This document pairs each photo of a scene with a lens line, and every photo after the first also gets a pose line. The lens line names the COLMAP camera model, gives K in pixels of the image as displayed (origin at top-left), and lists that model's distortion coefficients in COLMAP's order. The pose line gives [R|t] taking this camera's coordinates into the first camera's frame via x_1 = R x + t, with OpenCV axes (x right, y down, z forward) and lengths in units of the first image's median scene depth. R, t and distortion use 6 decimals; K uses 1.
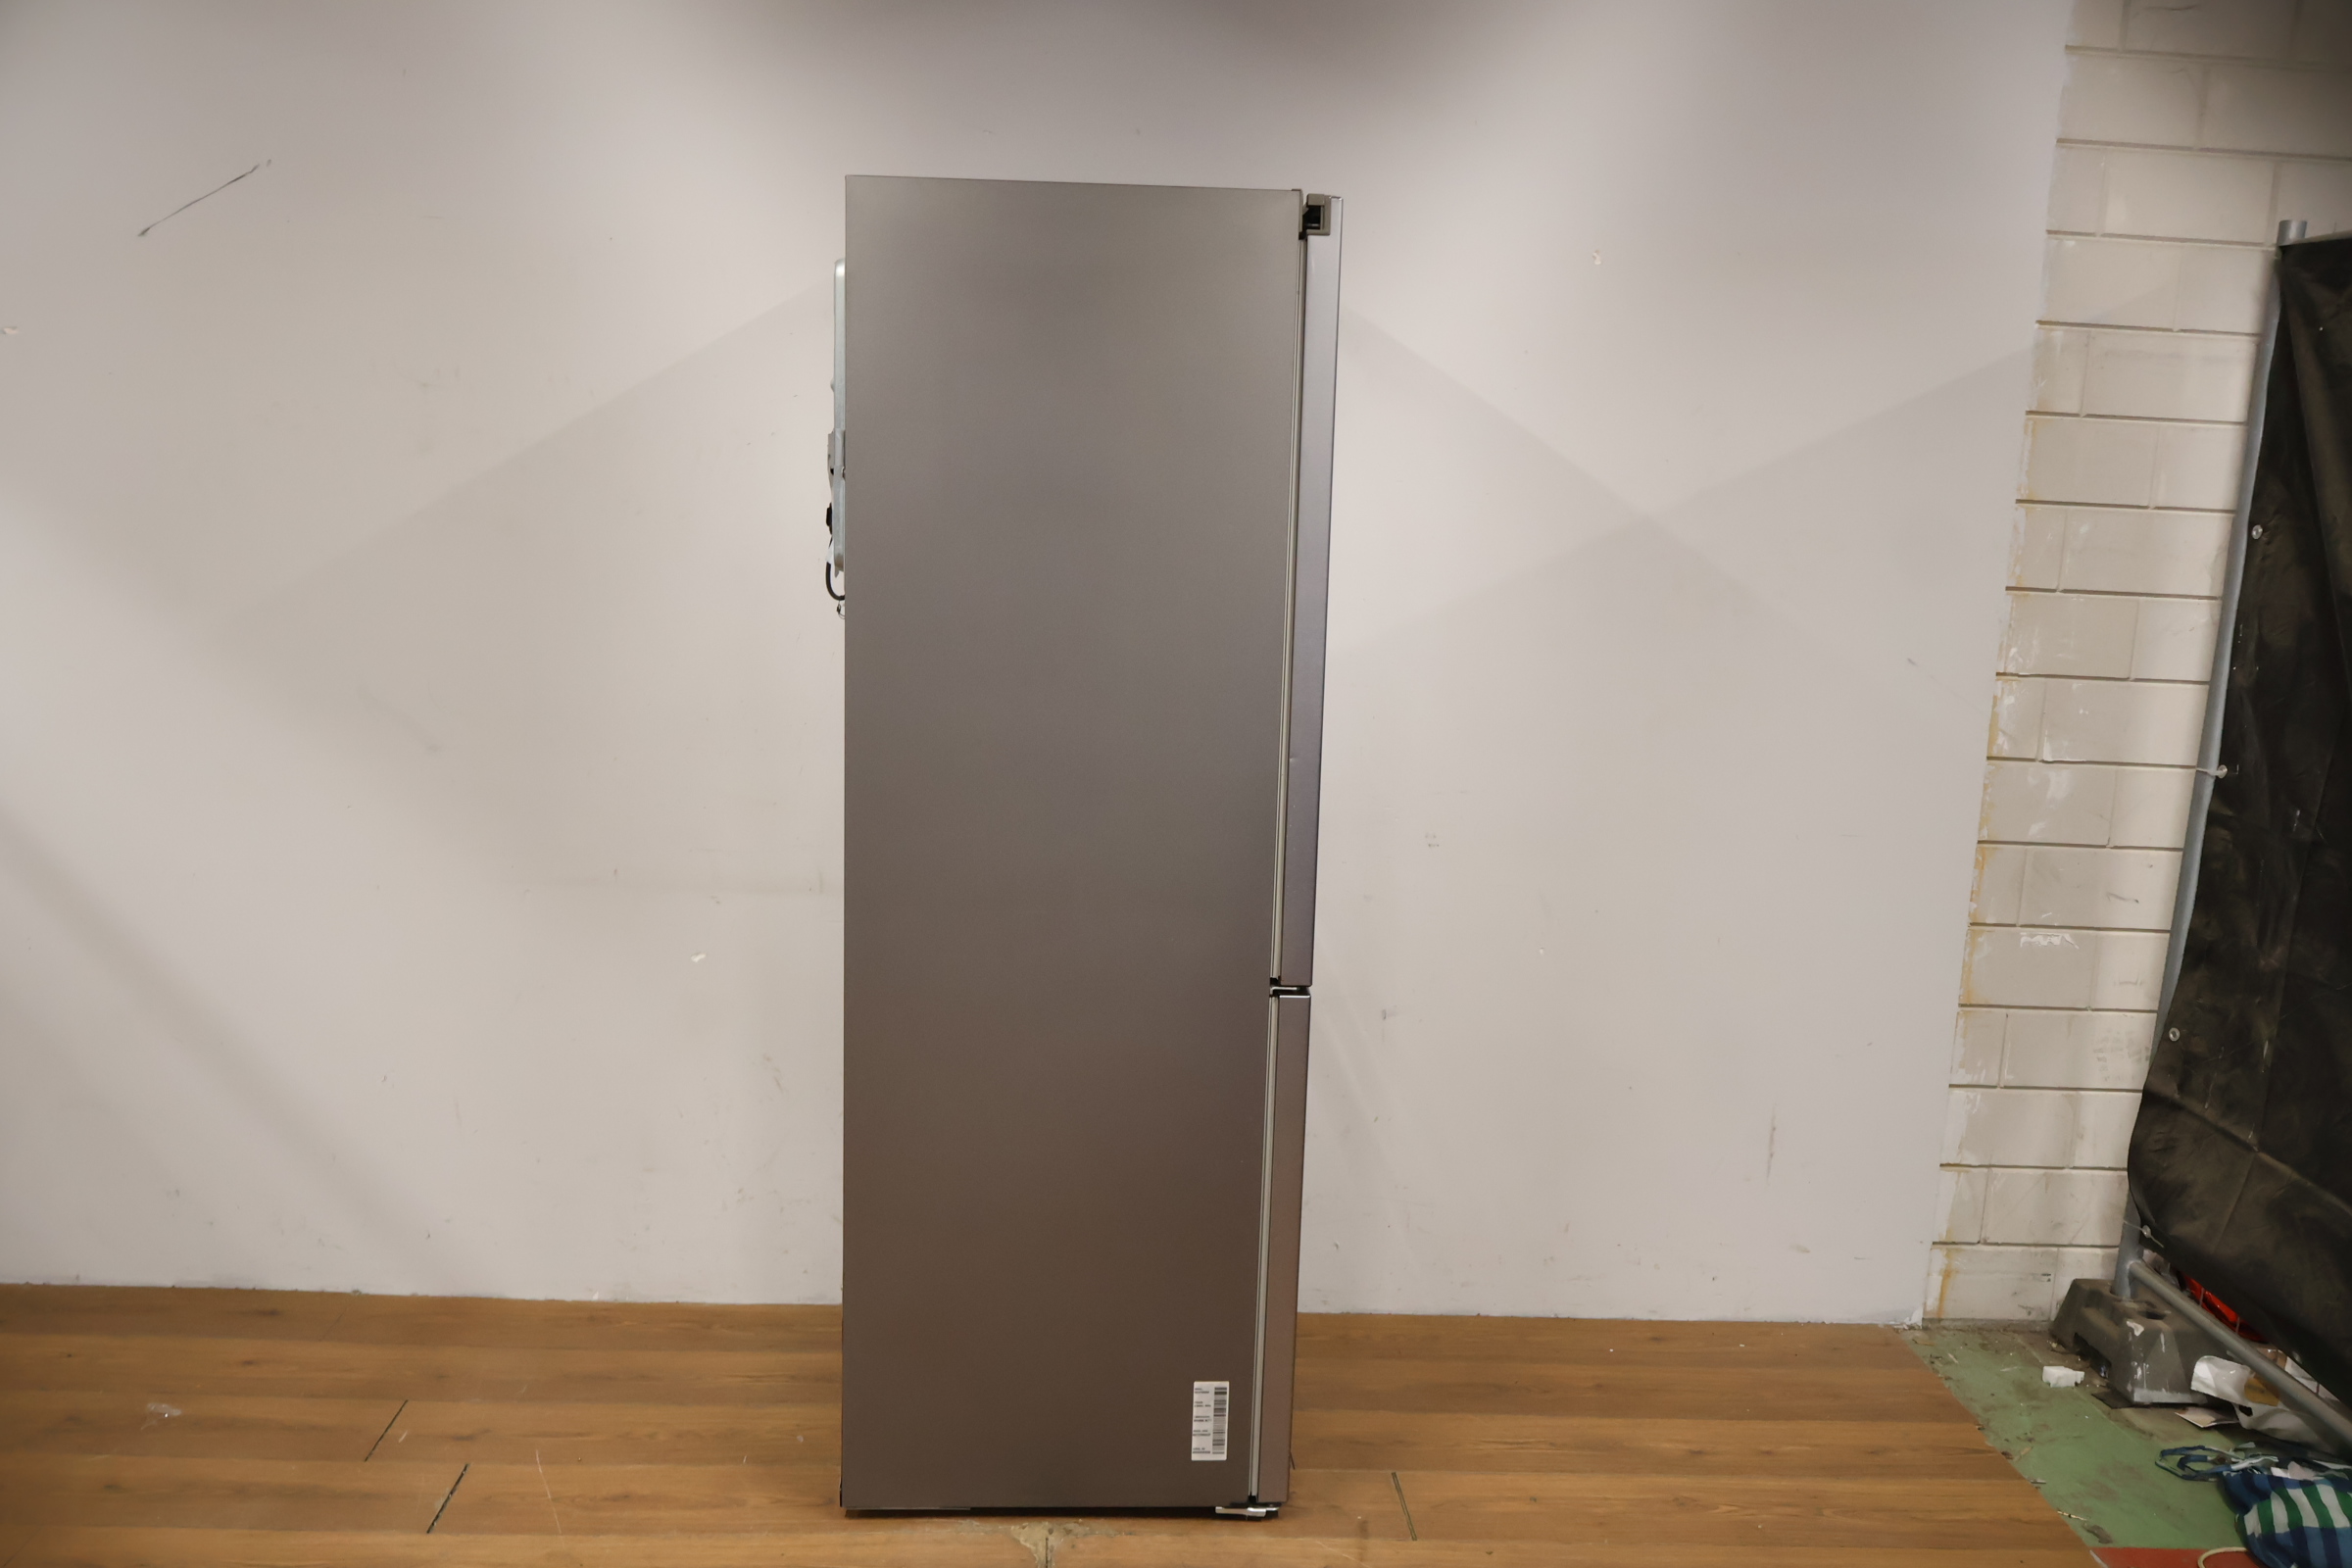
lens RADIAL K [[1939.8, 0, 1162.4], [0, 1939.8, 778.5], [0, 0, 1]] dist [-0.009077, 0.001380]
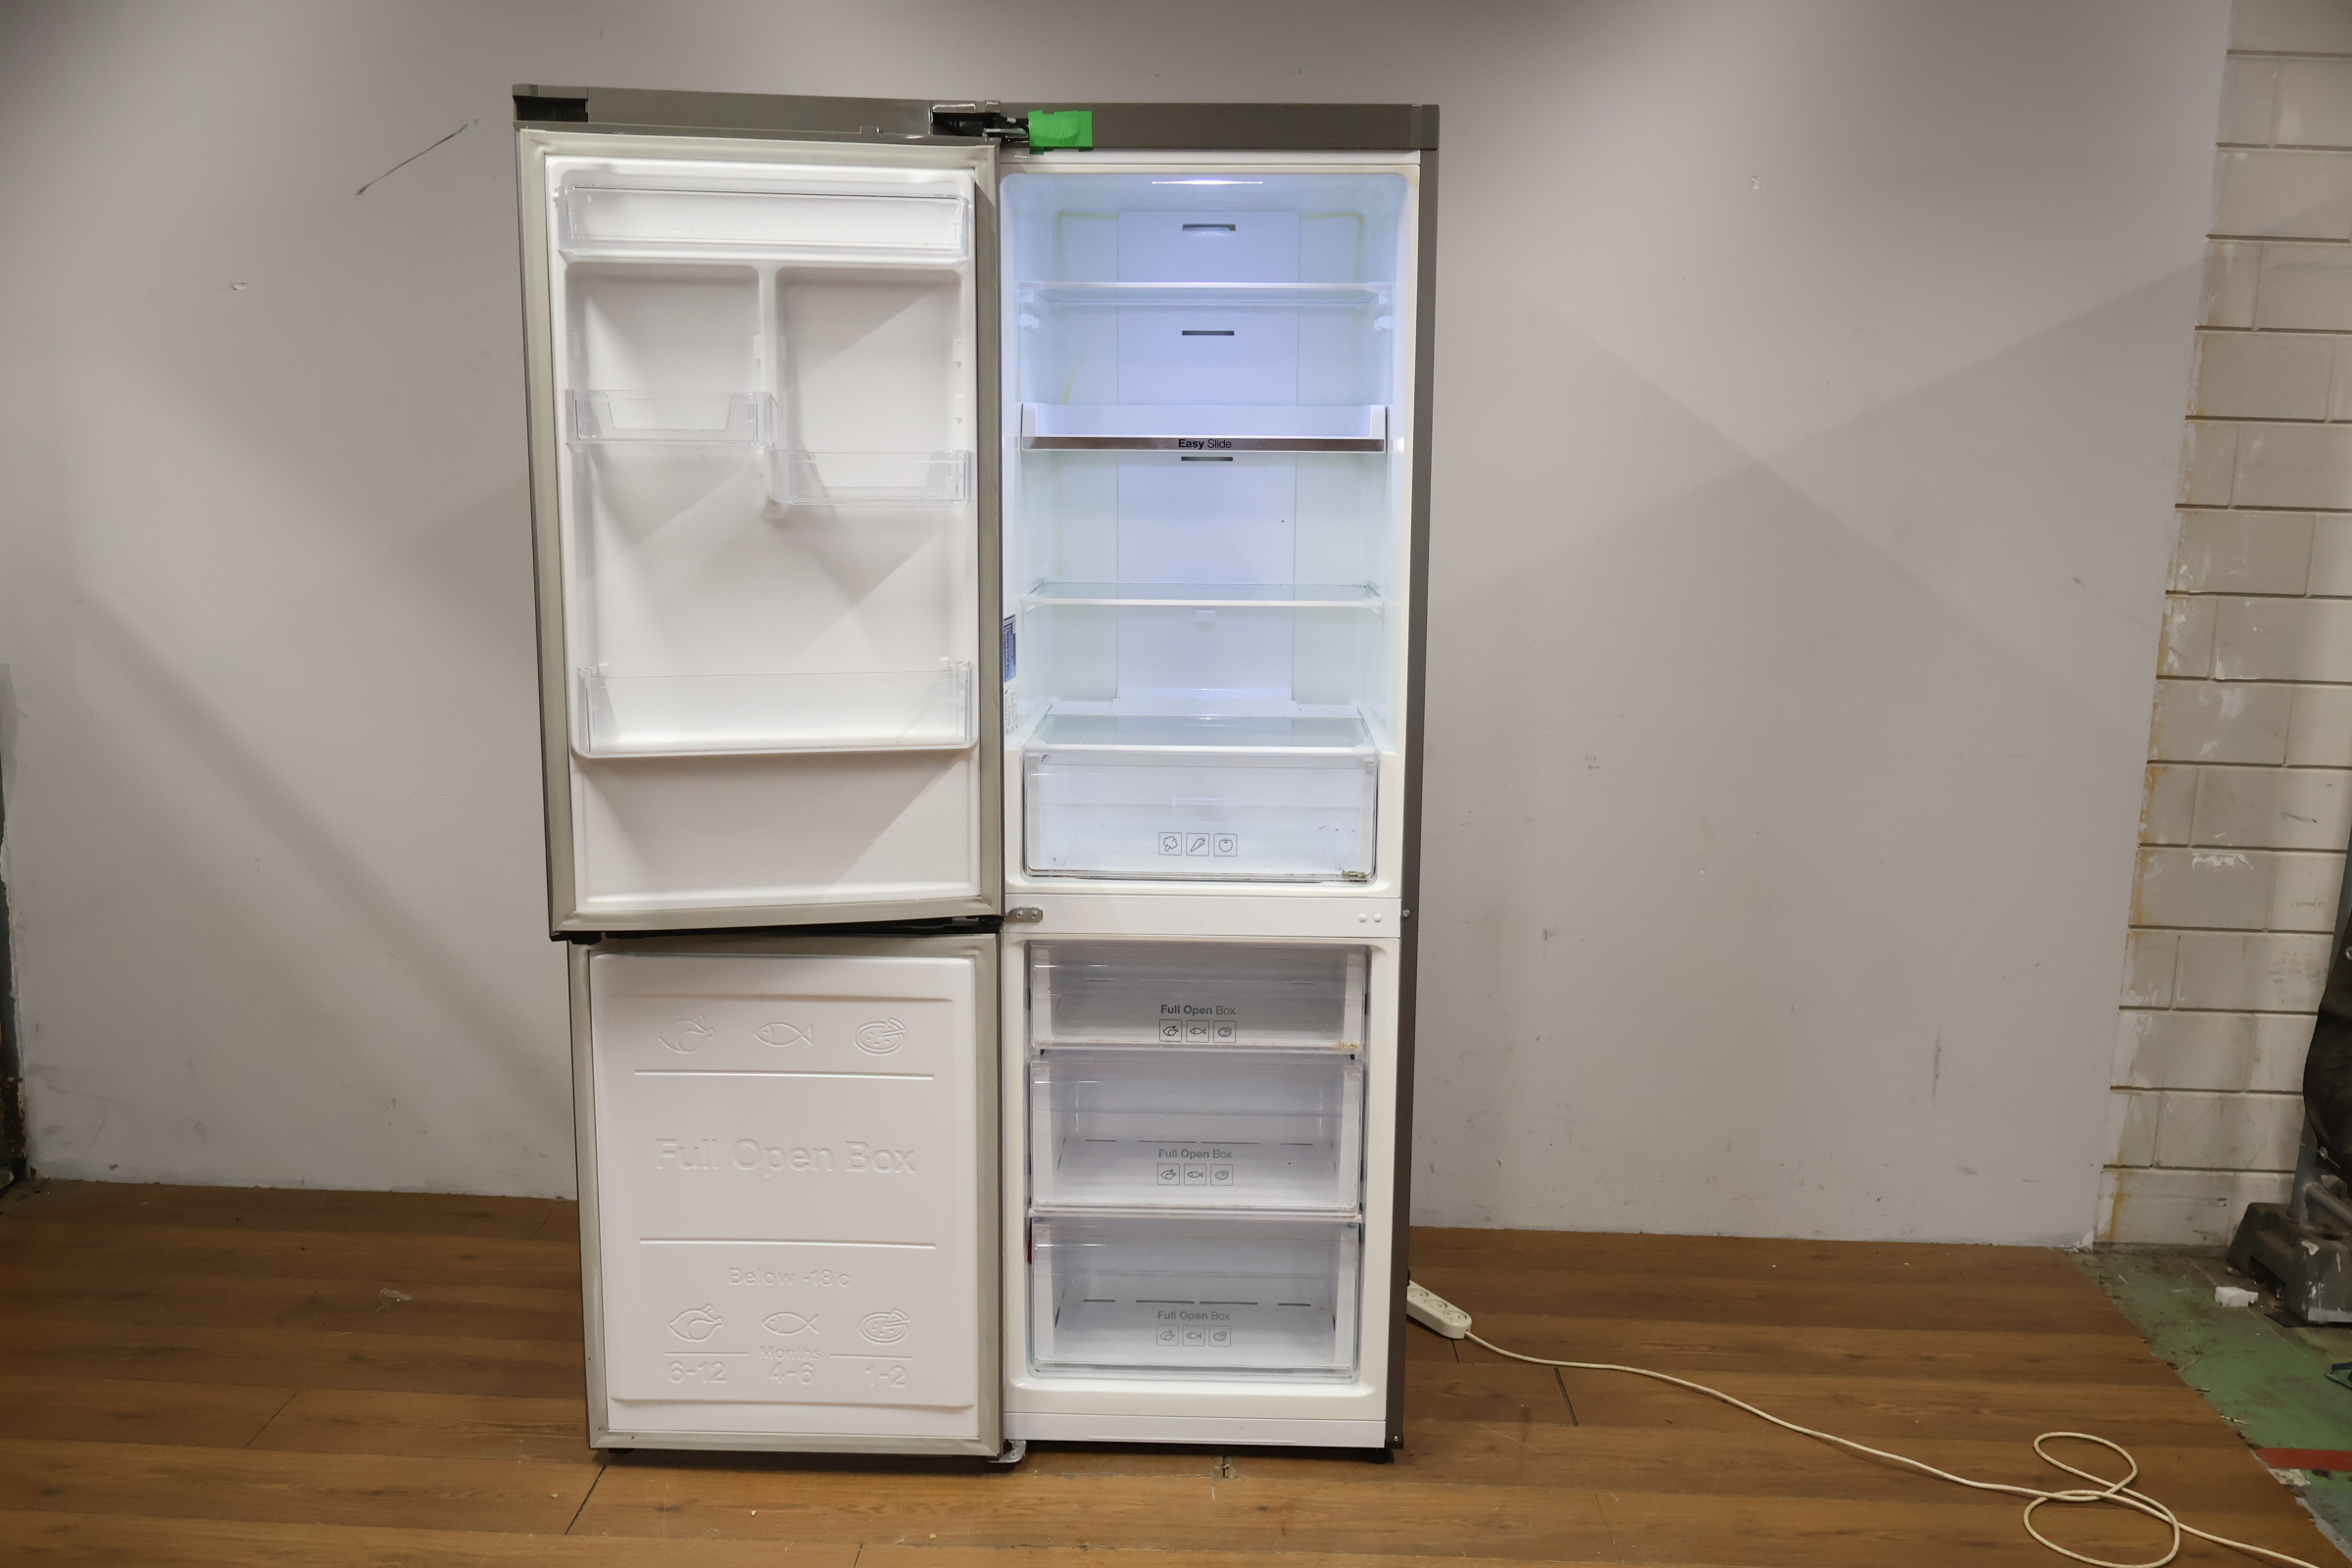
lens RADIAL K [[2077.9, 0, 1171.1], [0, 2077.9, 774.3], [0, 0, 1]] dist [0.001644, -0.002325]
pose [[0.997703, -0.005213, -0.067540, -0.007758], [0.005986, 0.999919, 0.011237, 0.024796], [0.067476, -0.011616, 0.997653, -0.101627]]
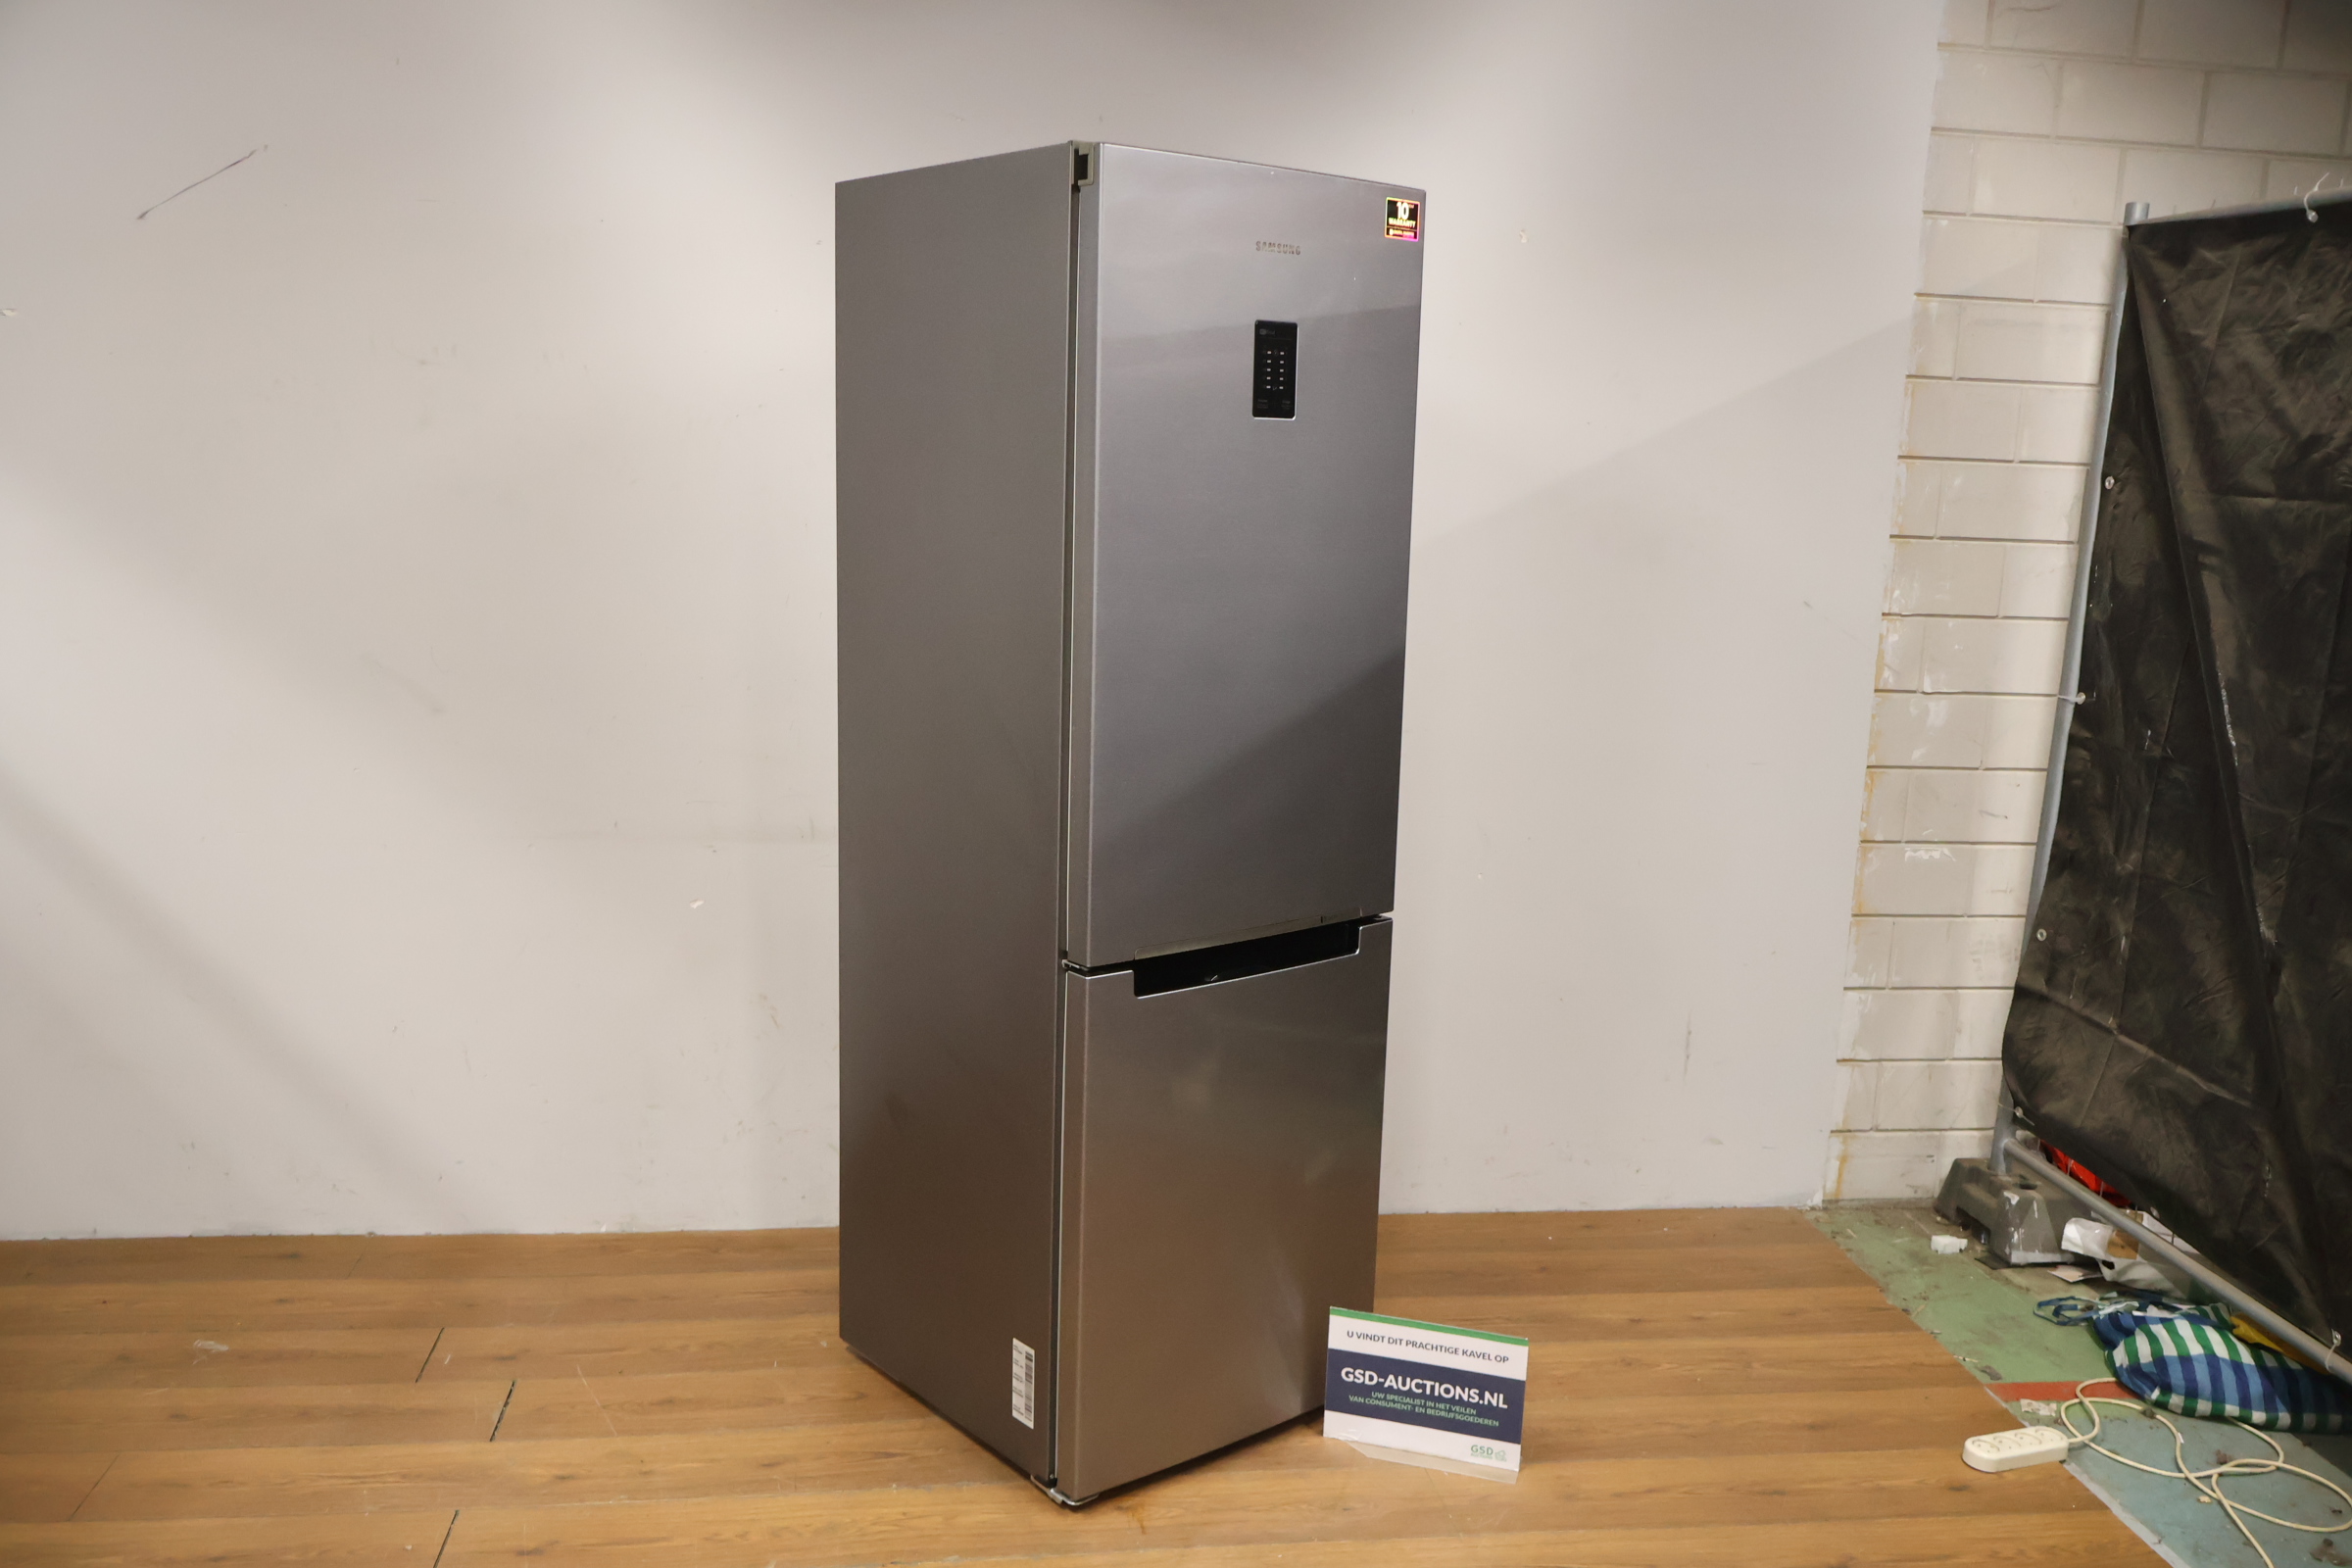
lens RADIAL K [[1949.0, 0, 1162.6], [0, 1949.0, 784.3], [0, 0, 1]] dist [-0.002403, -0.003998]
pose [[0.996534, -0.023793, 0.079711, -0.069489], [0.021940, 0.999470, 0.024051, 0.007171], [-0.080241, -0.022219, 0.996528, -0.076746]]
